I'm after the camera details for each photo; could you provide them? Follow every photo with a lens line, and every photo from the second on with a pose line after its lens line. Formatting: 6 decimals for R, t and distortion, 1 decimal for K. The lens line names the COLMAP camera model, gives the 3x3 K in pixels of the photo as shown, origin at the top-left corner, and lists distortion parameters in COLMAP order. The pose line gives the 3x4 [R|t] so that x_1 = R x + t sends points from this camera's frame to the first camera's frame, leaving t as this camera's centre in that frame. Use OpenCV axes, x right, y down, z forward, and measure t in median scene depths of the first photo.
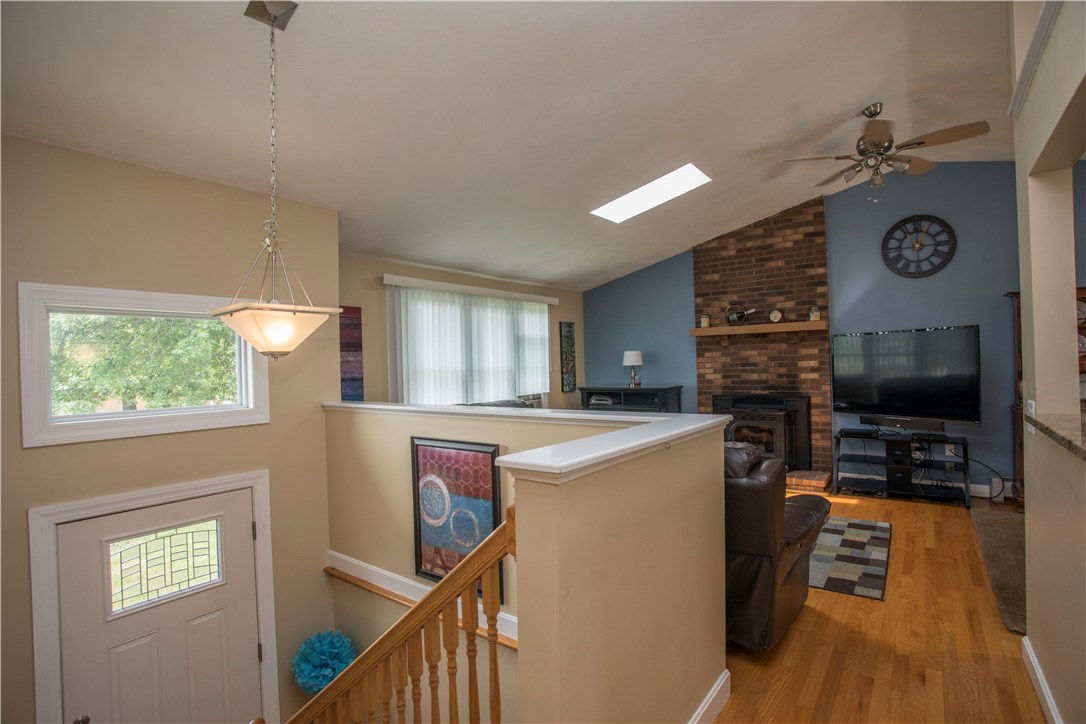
lens RADIAL K [[551.1, 0, 540.8], [0, 551.1, 362.0], [0, 0, 1]] dist [-0.047467, 0.016379]
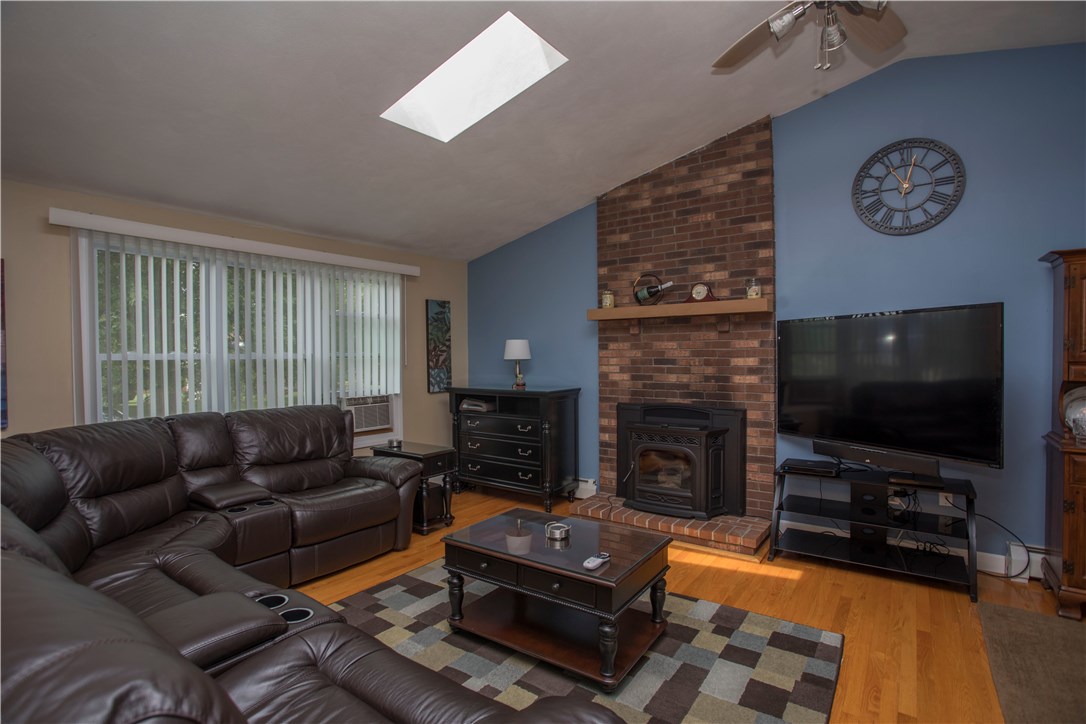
lens RADIAL K [[551.1, 0, 539.8], [0, 551.1, 362.4], [0, 0, 1]] dist [-0.047467, 0.016379]
pose [[0.999792, 0.018276, 0.009034, 0.227375], [-0.018419, 0.999703, 0.015969, -0.002414], [-0.008739, -0.016132, 0.999832, 0.312230]]
